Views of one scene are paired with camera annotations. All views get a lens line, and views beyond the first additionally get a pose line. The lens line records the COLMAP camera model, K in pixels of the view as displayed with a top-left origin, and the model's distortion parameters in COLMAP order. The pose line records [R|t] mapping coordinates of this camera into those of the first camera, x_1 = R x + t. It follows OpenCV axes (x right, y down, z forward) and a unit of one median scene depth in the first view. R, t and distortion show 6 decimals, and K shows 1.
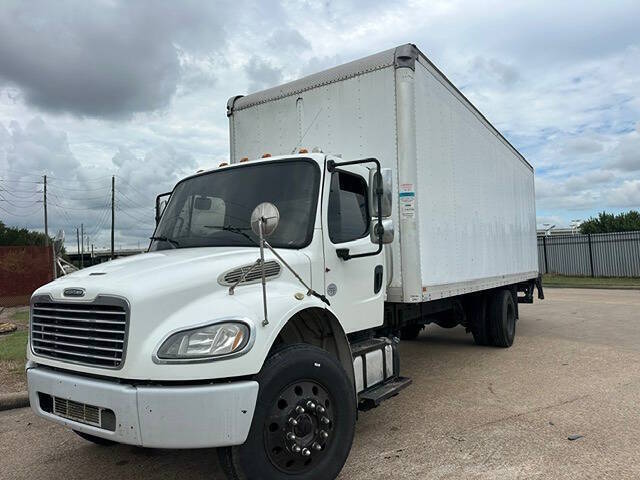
lens RADIAL K [[455.5, 0, 320.0], [0, 455.5, 240.0], [0, 0, 1]] dist [0.007139, 0.002234]
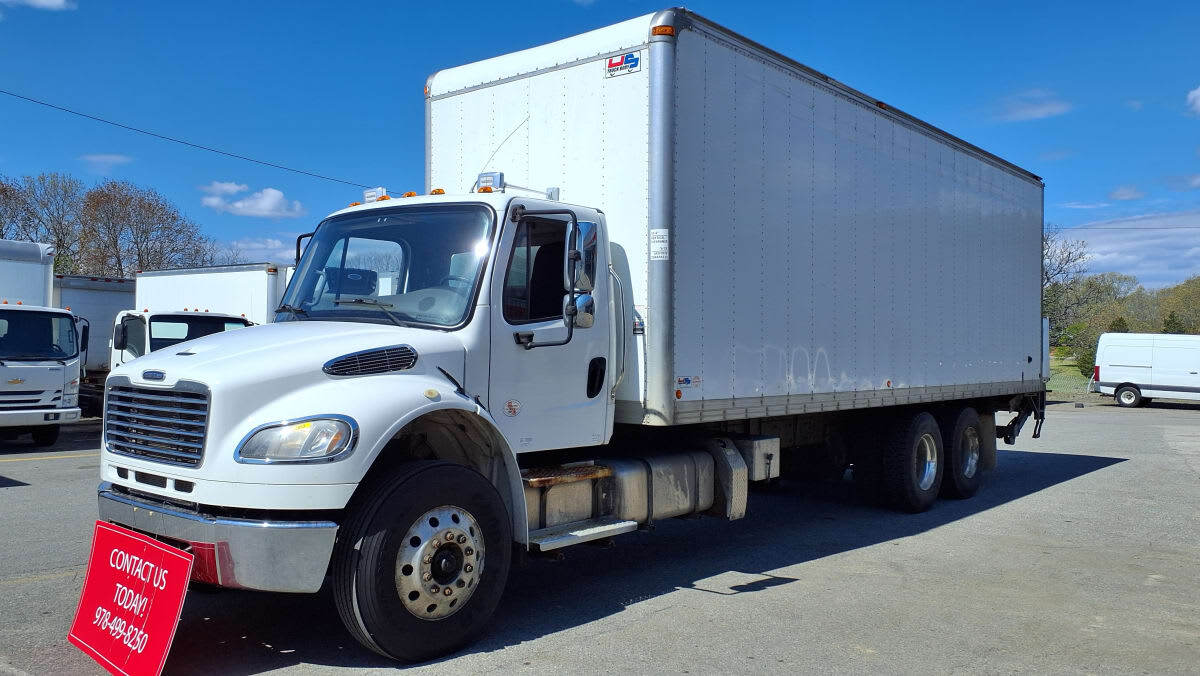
lens RADIAL K [[925.2, 0, 600.0], [0, 925.2, 338.0], [0, 0, 1]] dist [0.006553, -0.000573]
pose [[0.994108, 0.045942, -0.098174, 0.363356], [-0.041297, 0.997953, 0.048834, -0.056343], [0.100216, -0.044492, 0.993970, -0.492156]]
